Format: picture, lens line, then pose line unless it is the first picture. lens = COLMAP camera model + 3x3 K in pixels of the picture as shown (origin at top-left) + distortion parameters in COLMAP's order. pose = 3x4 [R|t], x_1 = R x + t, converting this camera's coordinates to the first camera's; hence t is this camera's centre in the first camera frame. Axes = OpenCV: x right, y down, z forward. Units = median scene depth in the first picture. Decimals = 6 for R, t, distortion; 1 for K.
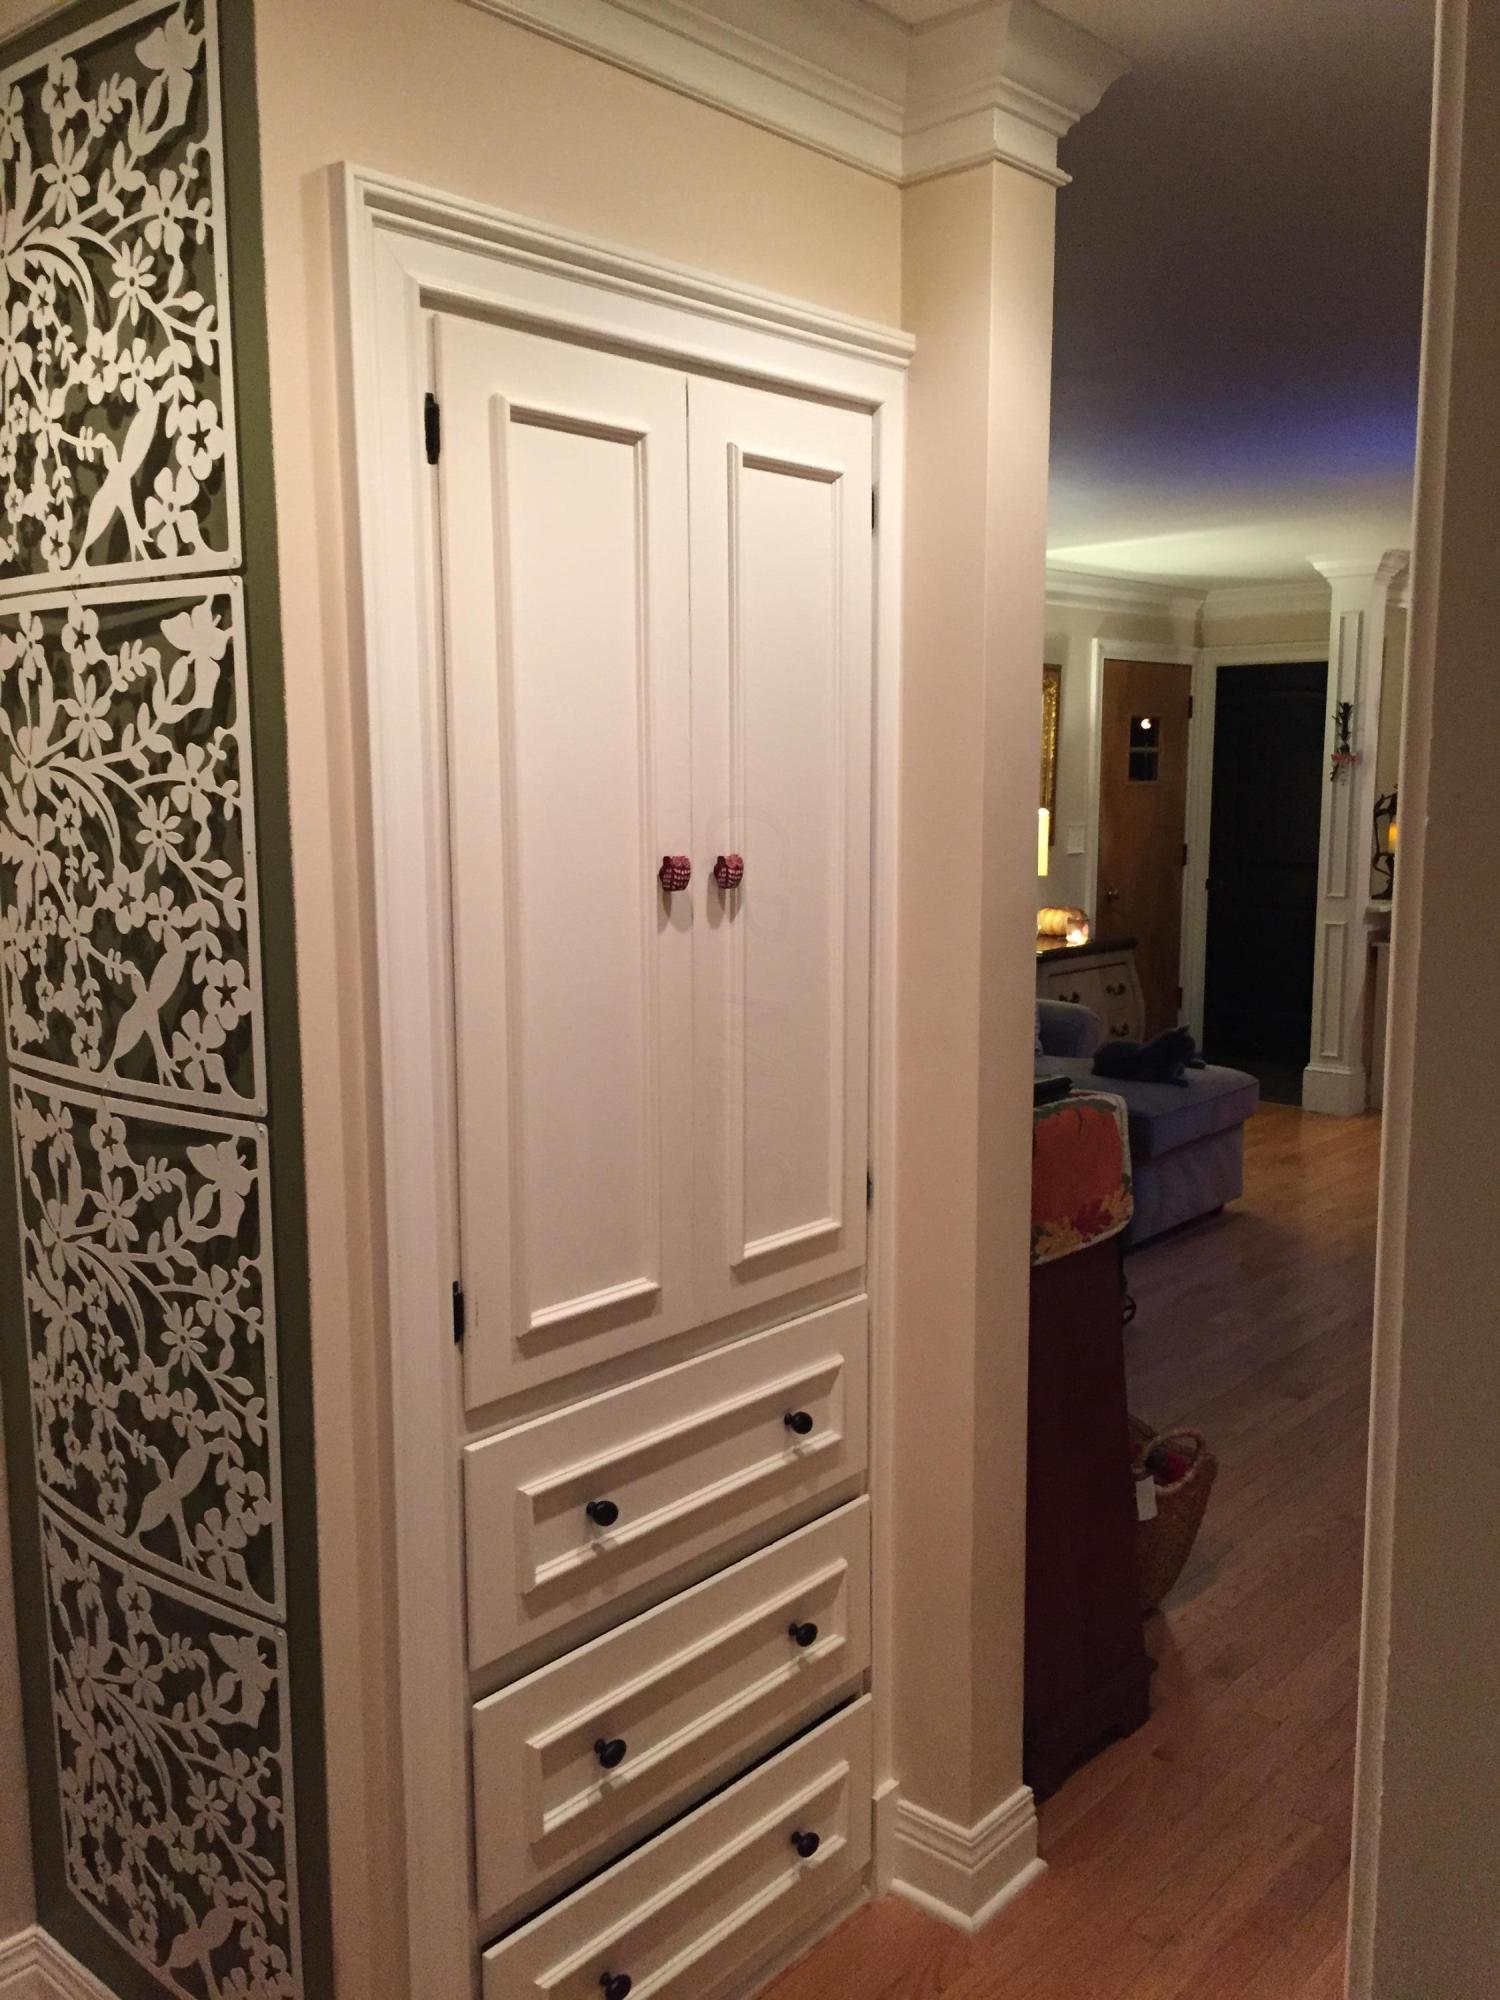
lens RADIAL K [[1714.6, 0, 750.9], [0, 1714.6, 1000.1], [0, 0, 1]] dist [0.044393, -0.015169]
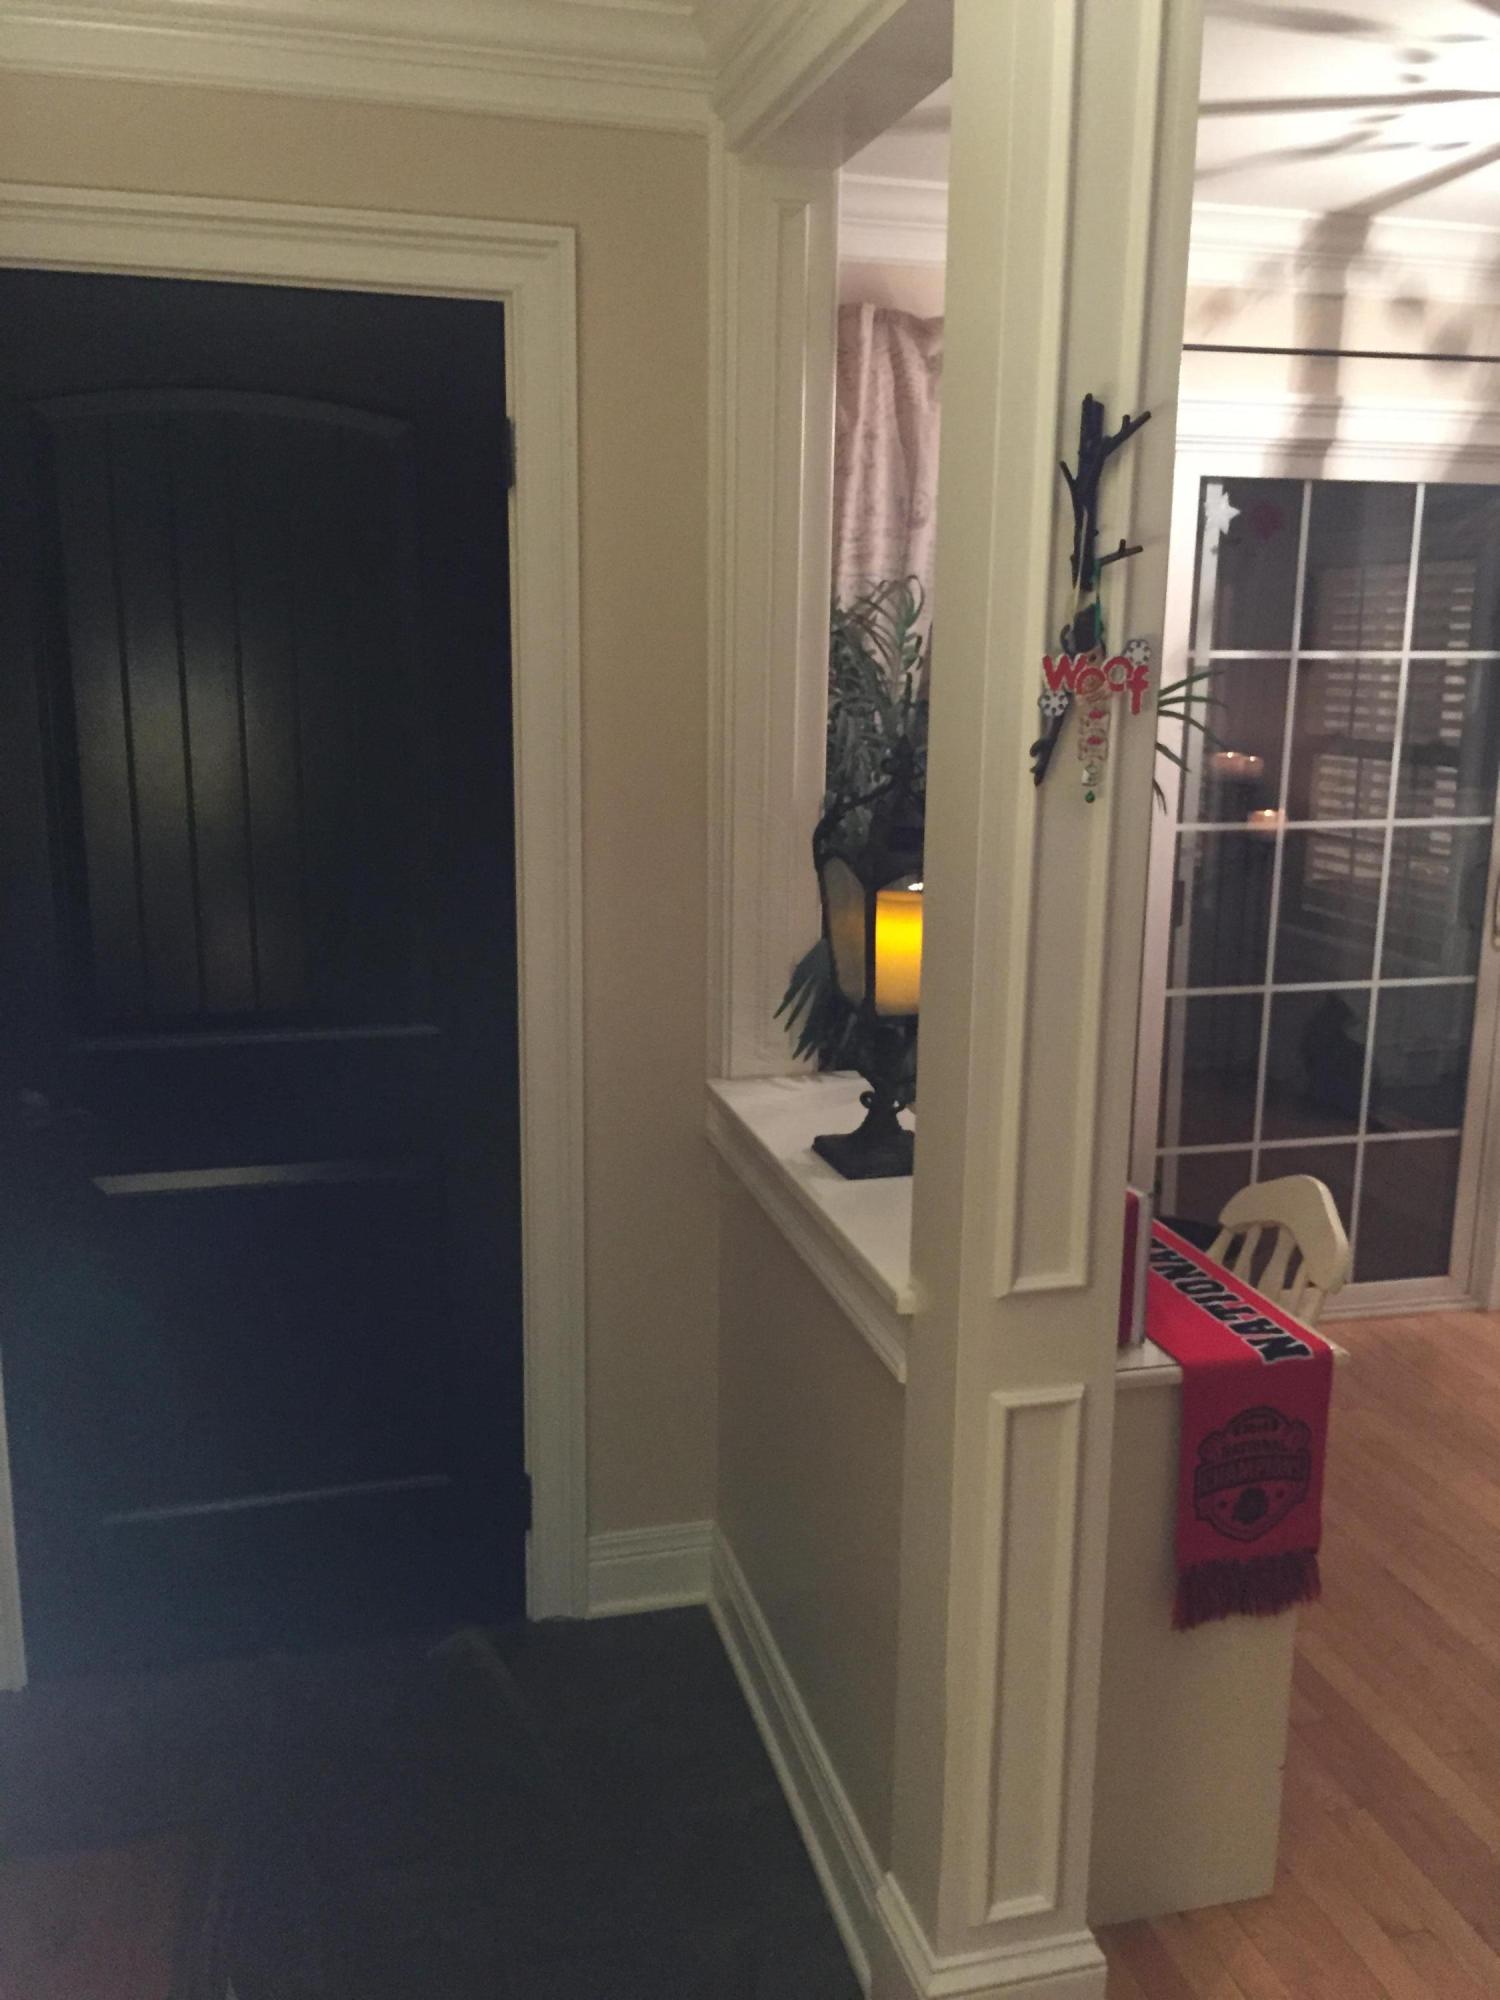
lens RADIAL K [[1714.6, 0, 749.5], [0, 1714.6, 998.2], [0, 0, 1]] dist [0.044393, -0.015169]
pose [[0.561072, -0.168613, 0.810412, 0.141297], [0.109509, 0.985549, 0.129235, -0.132511], [-0.820491, 0.016237, 0.571429, 0.910370]]
